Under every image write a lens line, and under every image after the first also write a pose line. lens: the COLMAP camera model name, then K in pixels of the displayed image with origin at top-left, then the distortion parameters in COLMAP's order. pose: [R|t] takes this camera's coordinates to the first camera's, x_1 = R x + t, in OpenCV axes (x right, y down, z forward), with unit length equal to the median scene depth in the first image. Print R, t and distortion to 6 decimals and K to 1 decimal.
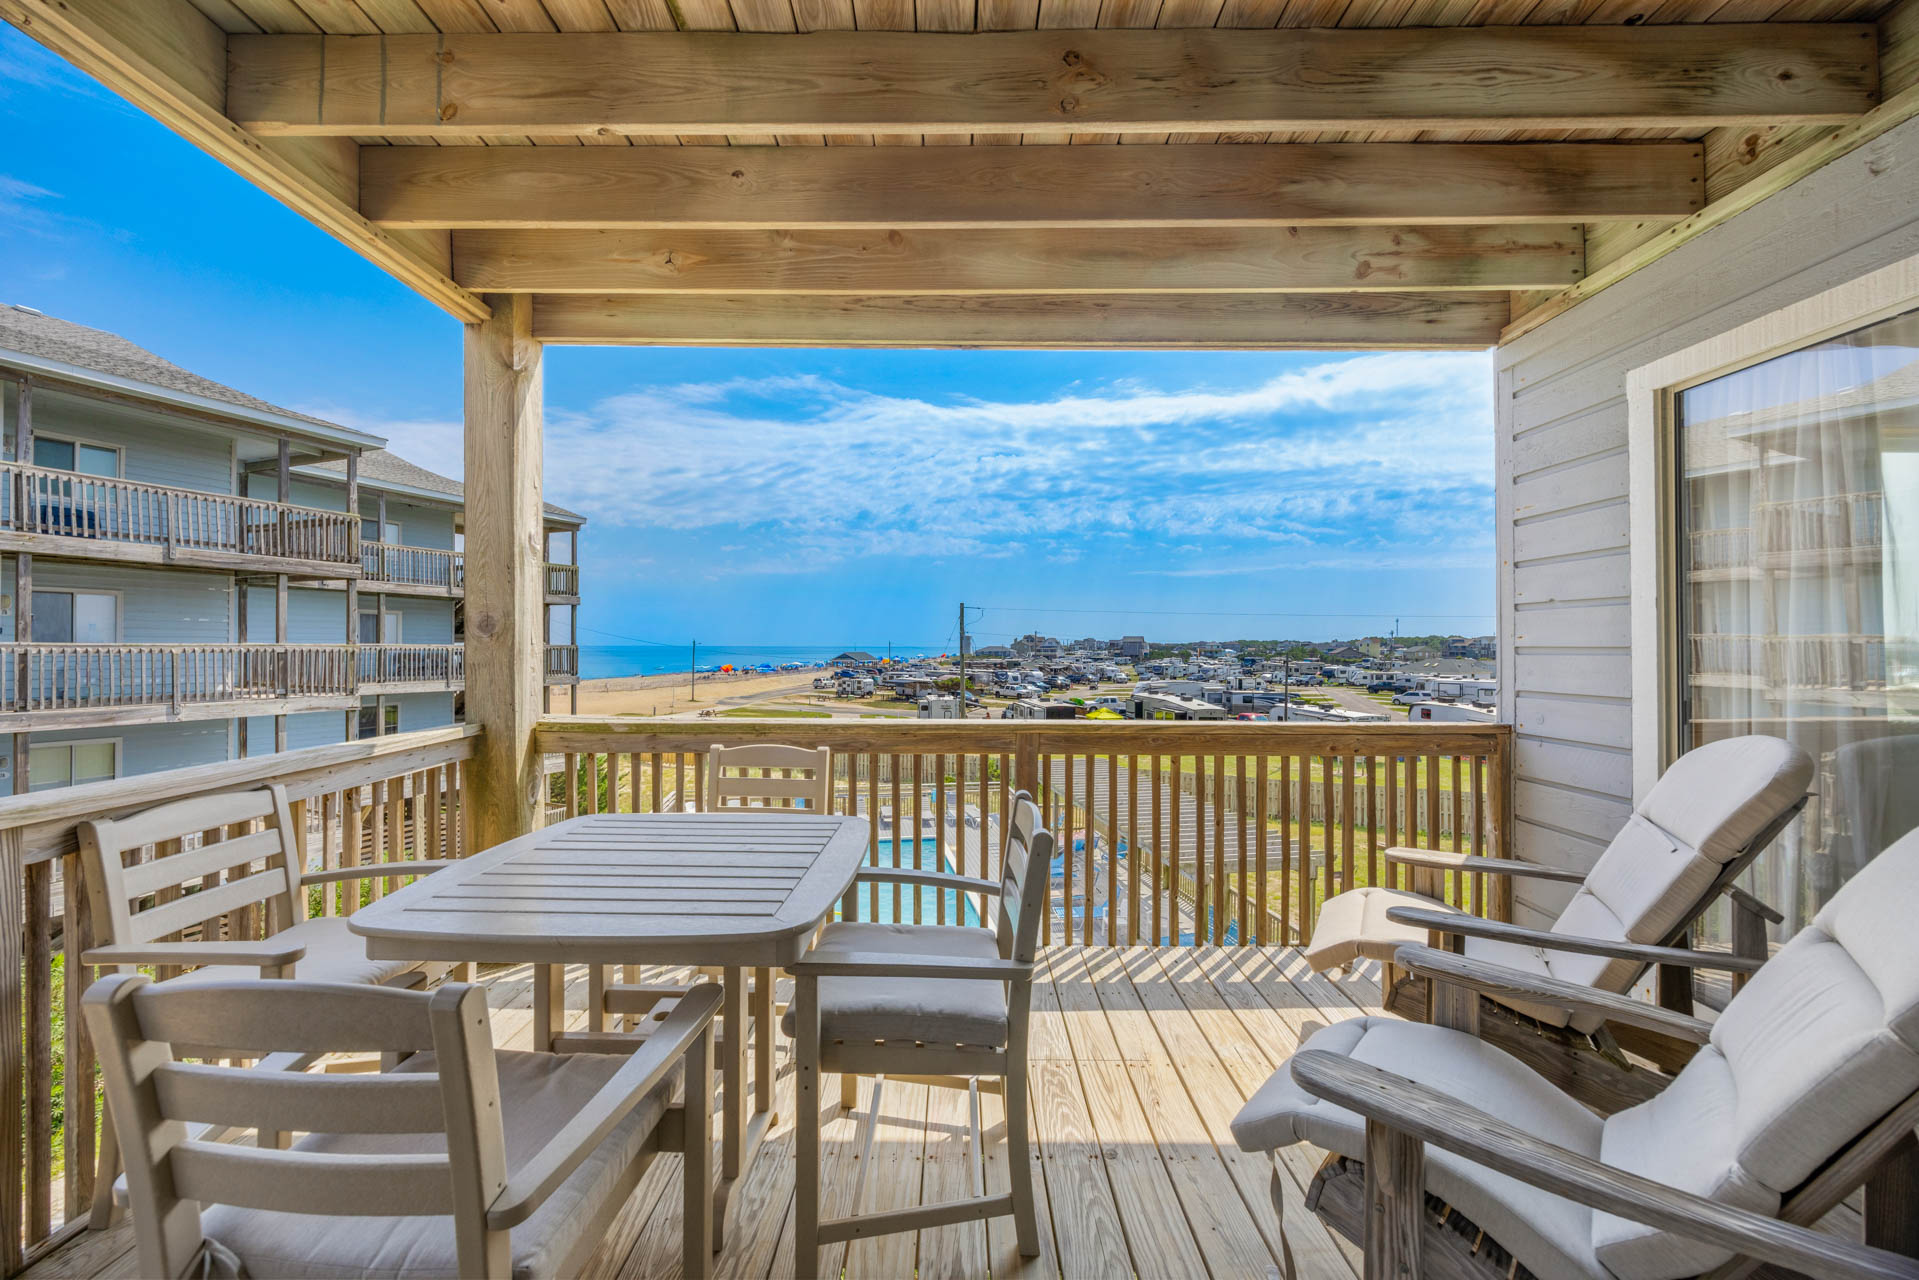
lens RADIAL K [[732.7, 0, 952.3], [0, 732.7, 632.5], [0, 0, 1]] dist [-0.002228, -0.000361]
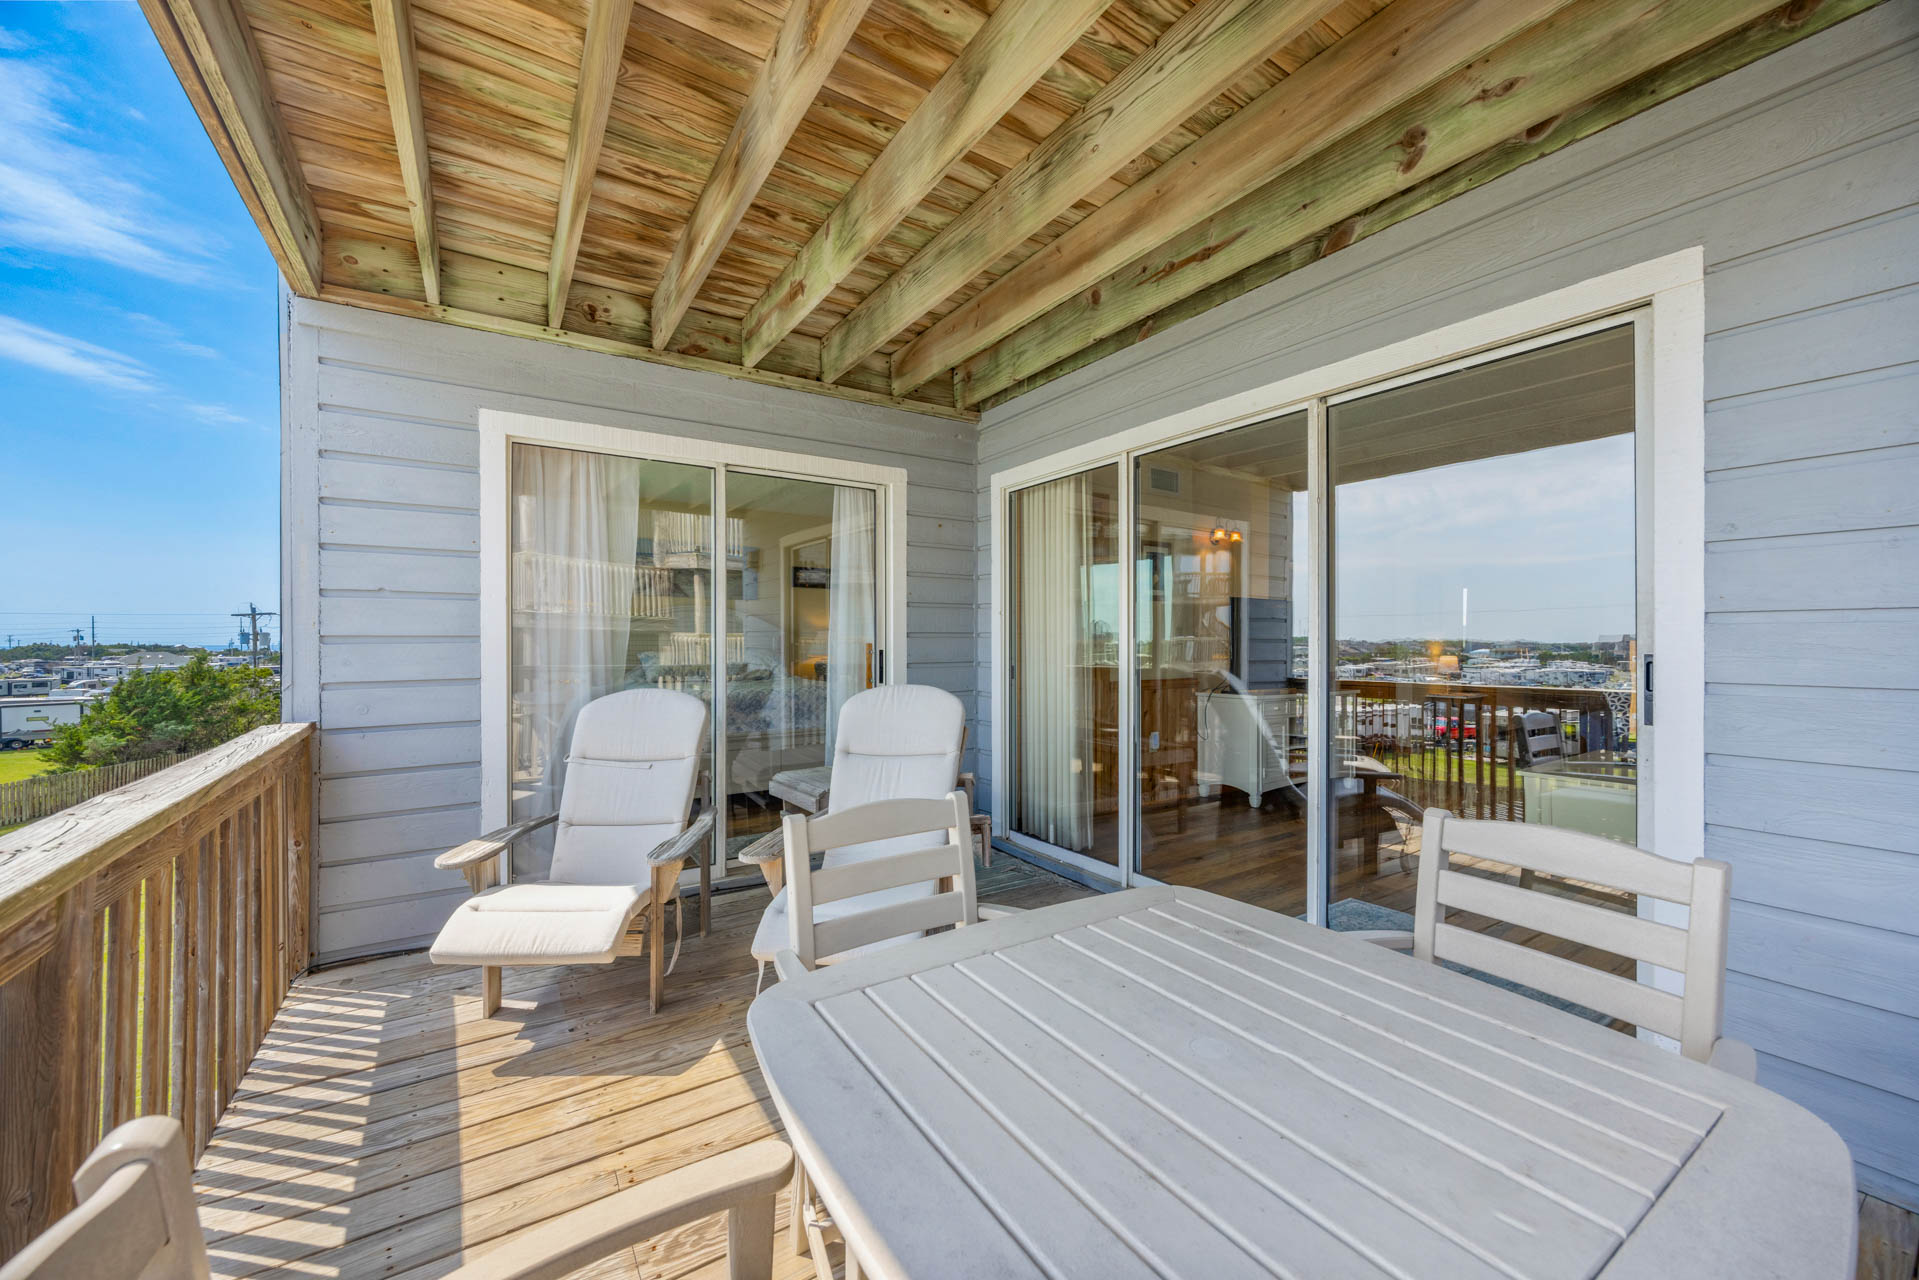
lens RADIAL K [[715.2, 0, 936.3], [0, 715.2, 639.6], [0, 0, 1]] dist [-0.000309, -0.000014]
pose [[-0.543513, -0.002231, 0.839398, -0.438093], [-0.015958, 0.999843, -0.007675, 0.021033], [-0.839249, -0.017567, -0.543464, 0.917380]]
